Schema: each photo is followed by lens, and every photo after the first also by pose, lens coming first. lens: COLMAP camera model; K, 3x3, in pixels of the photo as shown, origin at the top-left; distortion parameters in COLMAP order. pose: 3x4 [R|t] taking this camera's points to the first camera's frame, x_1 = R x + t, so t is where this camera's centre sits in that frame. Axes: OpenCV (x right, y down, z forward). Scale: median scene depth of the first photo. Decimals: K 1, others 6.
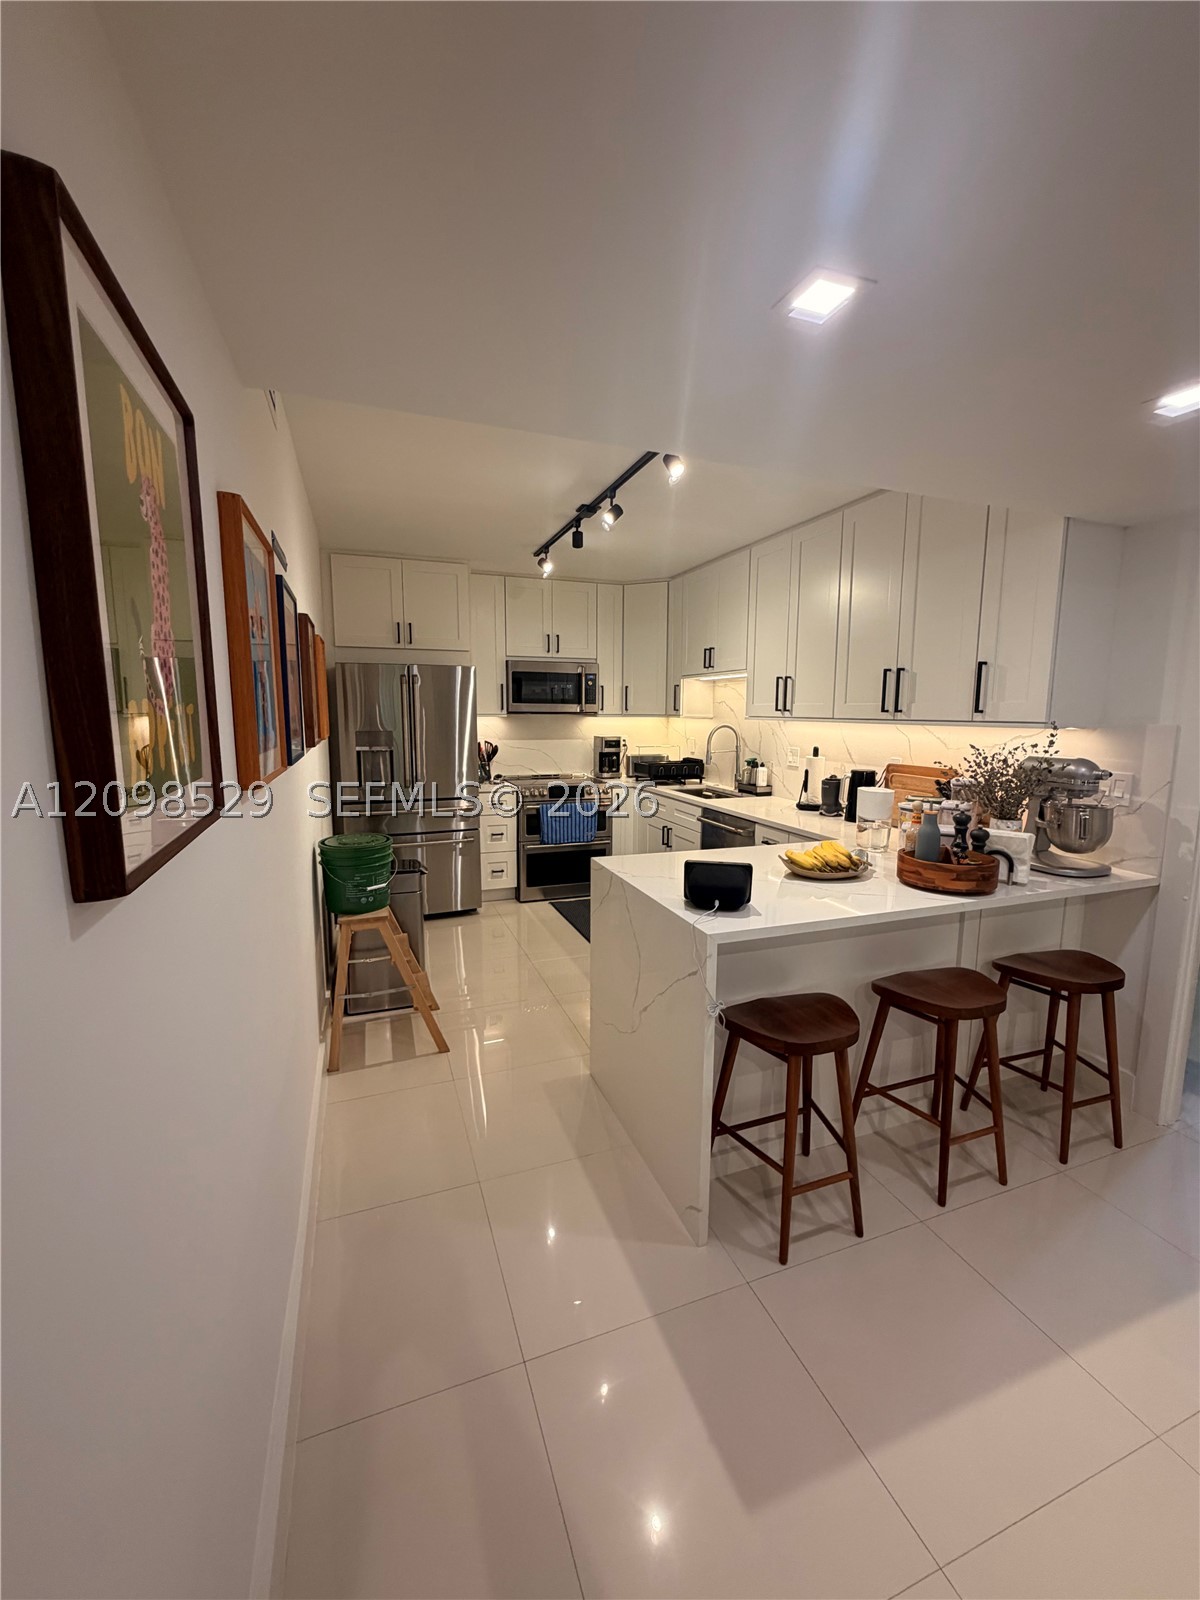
lens RADIAL K [[637.5, 0, 596.3], [0, 637.5, 798.6], [0, 0, 1]] dist [-0.000944, 0.000457]
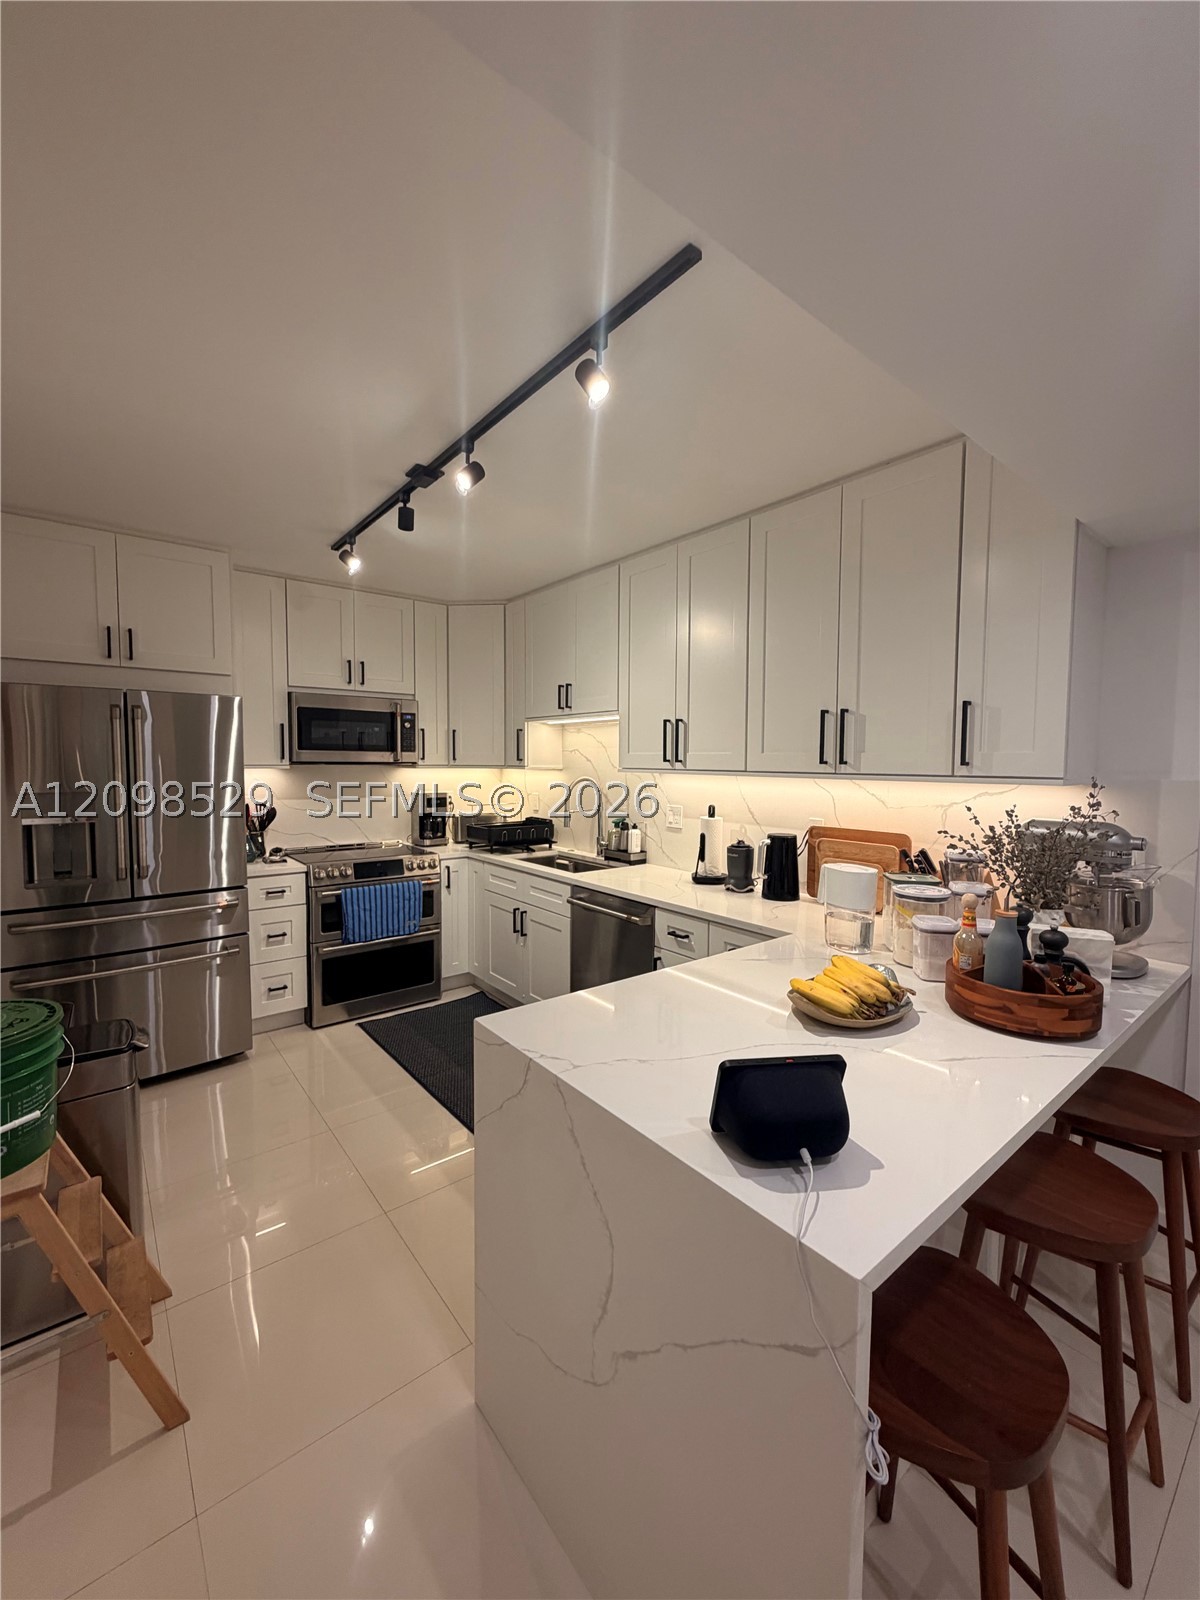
lens RADIAL K [[637.5, 0, 595.2], [0, 637.5, 796.8], [0, 0, 1]] dist [-0.000944, 0.000457]
pose [[0.947924, -0.016299, 0.318080, -0.050557], [0.041155, 0.996585, -0.071581, -0.036003], [-0.315828, 0.080944, 0.945358, 0.248702]]
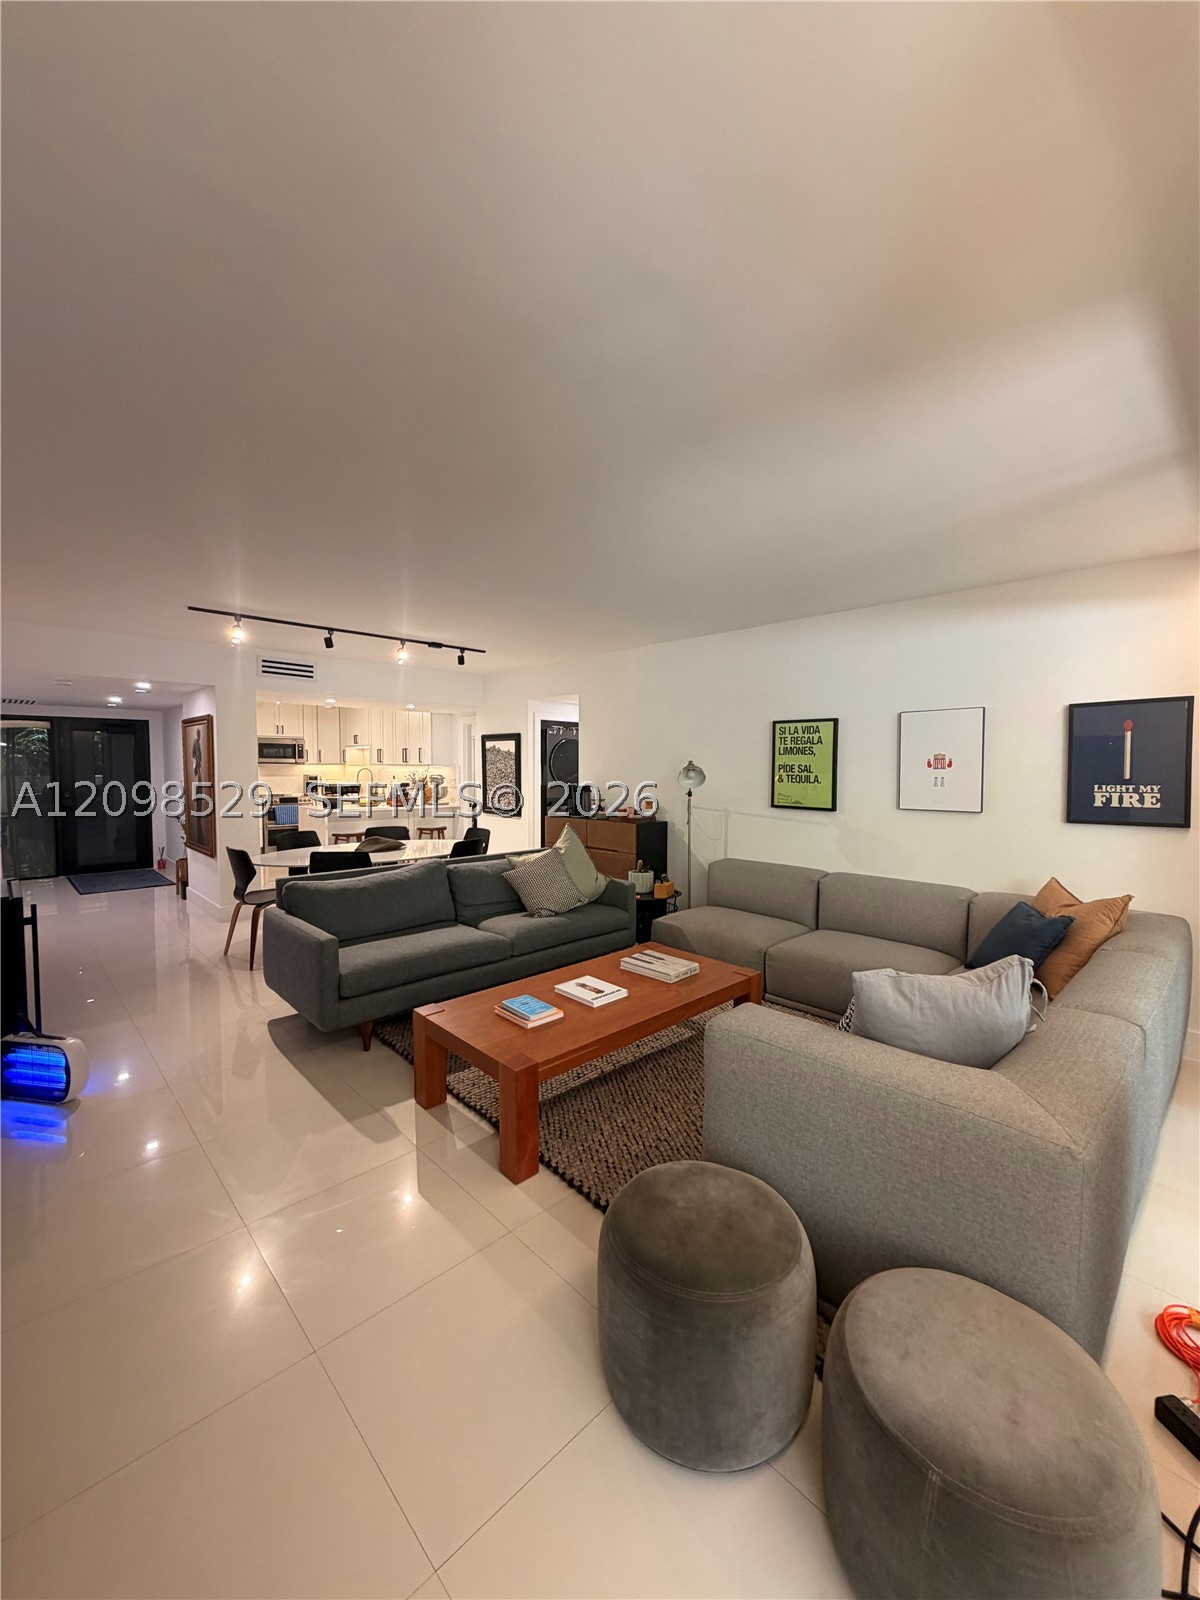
lens RADIAL K [[637.5, 0, 598.4], [0, 637.5, 802.1], [0, 0, 1]] dist [-0.000944, 0.000457]
pose [[0.917146, -0.022400, 0.397922, 0.063293], [0.056481, 0.995648, -0.074134, 0.248472], [-0.394530, 0.090466, 0.914419, -1.571105]]
